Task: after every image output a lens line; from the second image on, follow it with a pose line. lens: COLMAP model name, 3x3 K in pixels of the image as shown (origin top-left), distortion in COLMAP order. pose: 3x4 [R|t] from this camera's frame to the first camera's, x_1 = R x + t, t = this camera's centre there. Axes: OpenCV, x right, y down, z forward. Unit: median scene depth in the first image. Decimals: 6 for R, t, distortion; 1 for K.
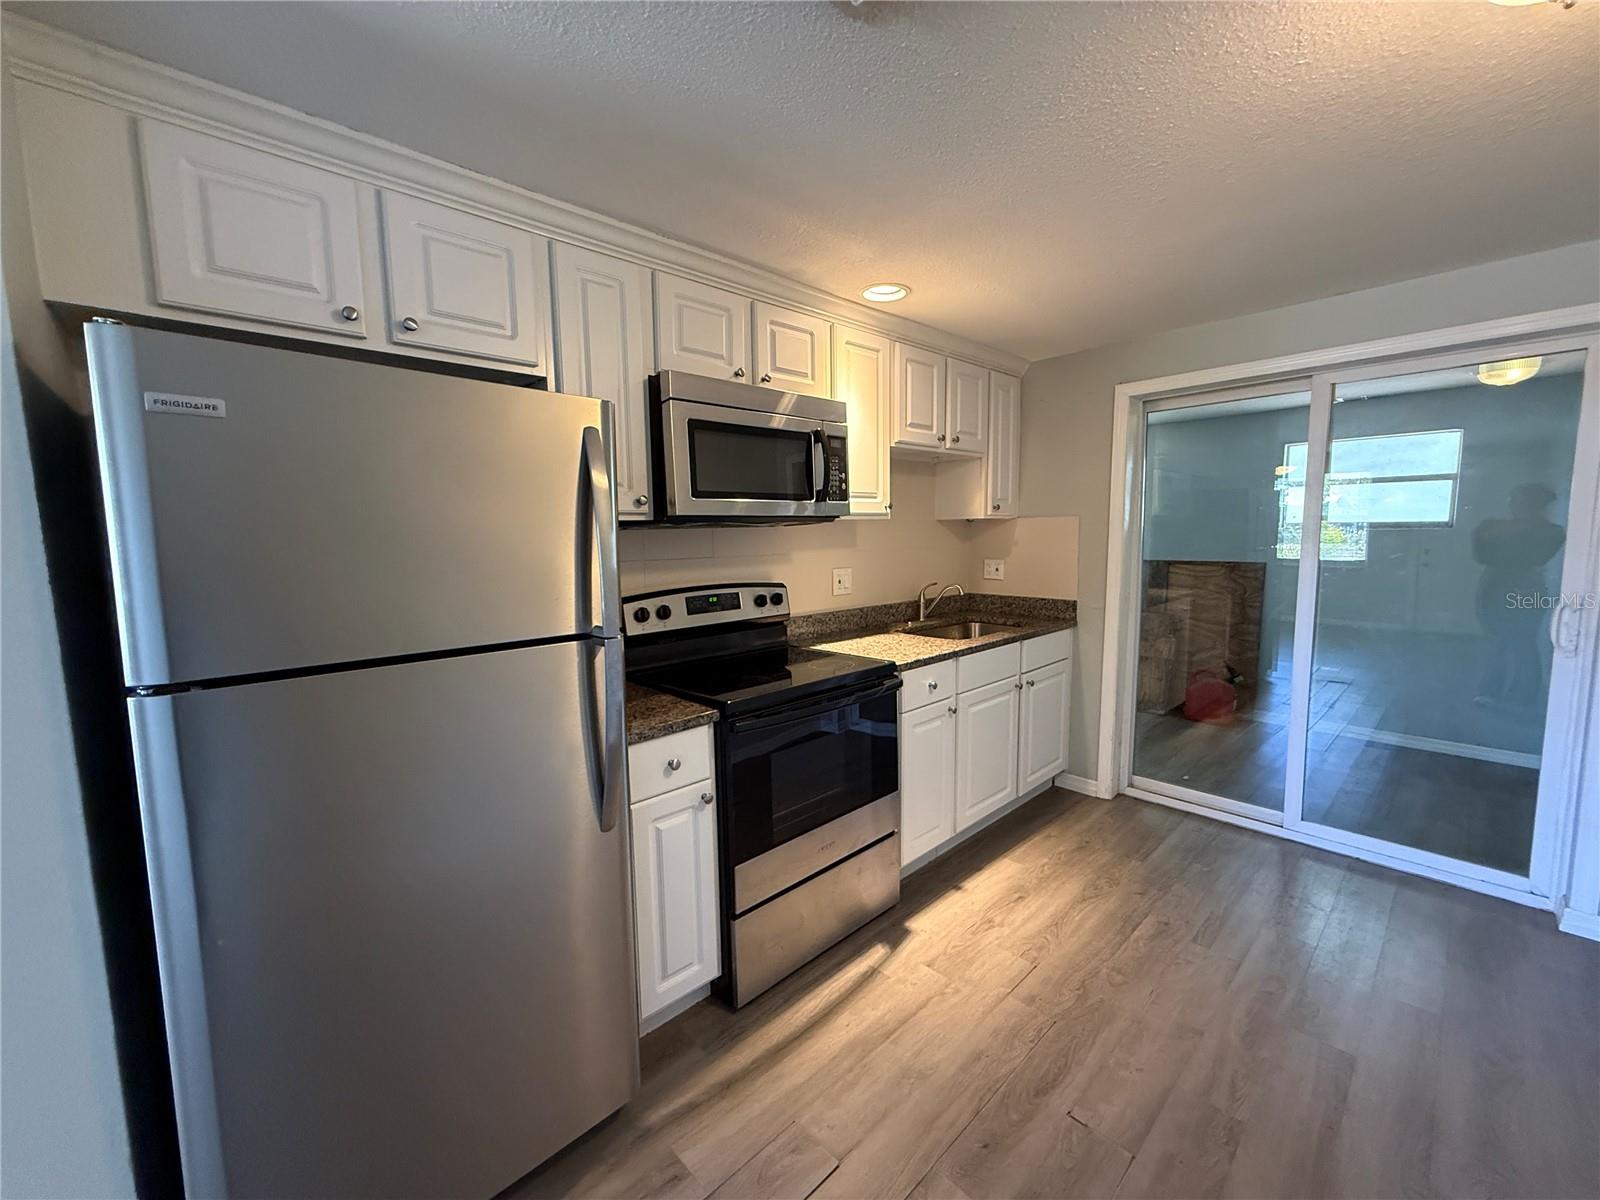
lens RADIAL K [[637.4, 0, 790.6], [0, 637.4, 600.3], [0, 0, 1]] dist [-0.004825, -0.001018]
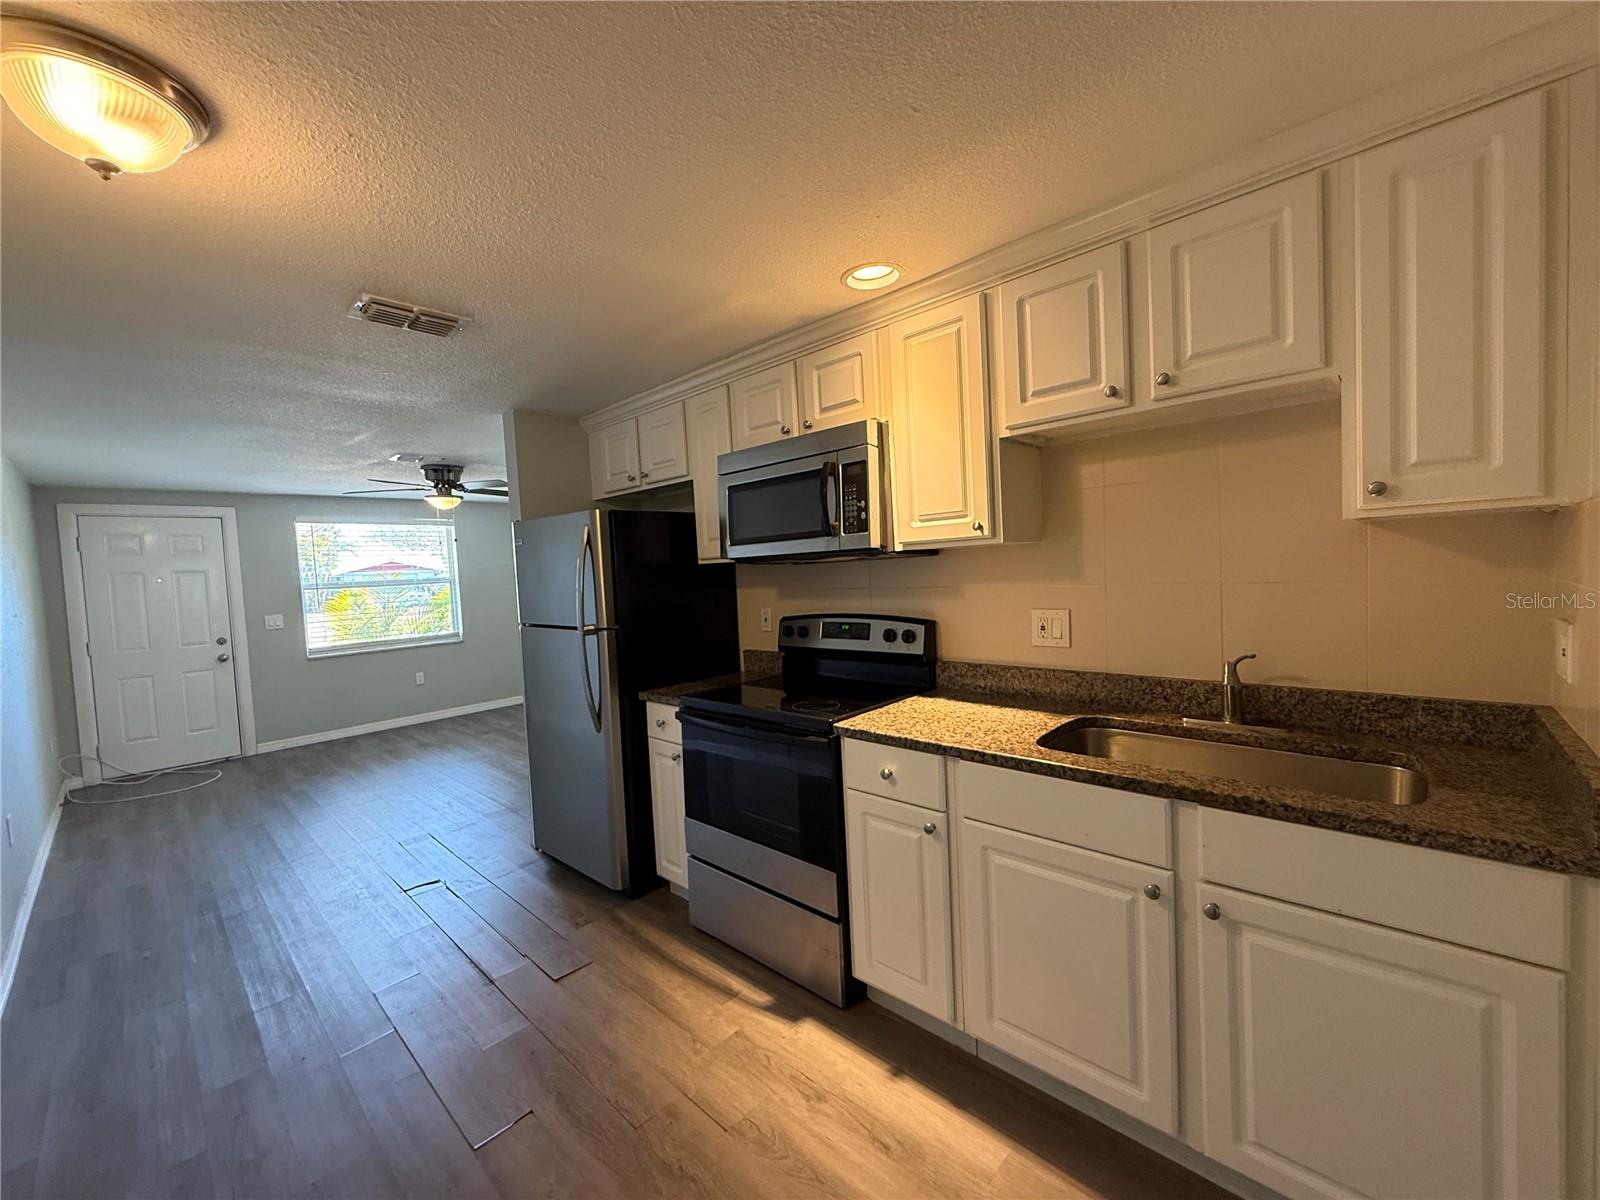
lens RADIAL K [[637.4, 0, 798.9], [0, 637.4, 599.5], [0, 0, 1]] dist [-0.004825, -0.001018]
pose [[0.068586, 0.065268, -0.995508, 0.987221], [-0.059610, 0.996343, 0.061216, -0.113858], [0.995863, 0.055143, 0.072226, 0.870998]]
